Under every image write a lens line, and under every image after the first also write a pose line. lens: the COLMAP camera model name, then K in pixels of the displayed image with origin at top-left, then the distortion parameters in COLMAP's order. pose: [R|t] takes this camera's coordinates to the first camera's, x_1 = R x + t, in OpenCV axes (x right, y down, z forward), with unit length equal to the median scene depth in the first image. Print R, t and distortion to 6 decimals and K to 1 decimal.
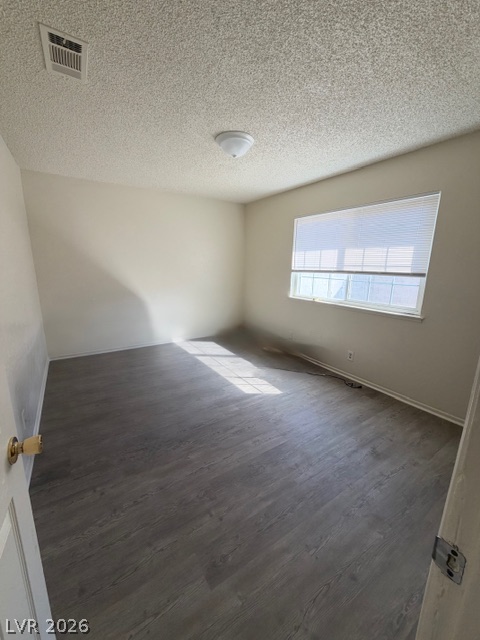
lens RADIAL K [[255.9, 0, 241.1], [0, 255.9, 319.4], [0, 0, 1]] dist [0.003635, -0.000288]
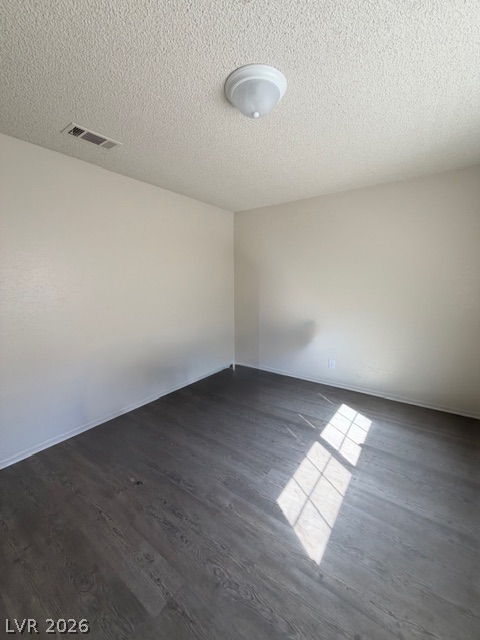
lens RADIAL K [[255.9, 0, 240.6], [0, 255.9, 320.8], [0, 0, 1]] dist [0.003635, -0.000288]
pose [[0.351960, 0.127172, -0.927336, 0.547753], [-0.190775, 0.979677, 0.061943, -0.154277], [0.916367, 0.155111, 0.369069, 0.737702]]
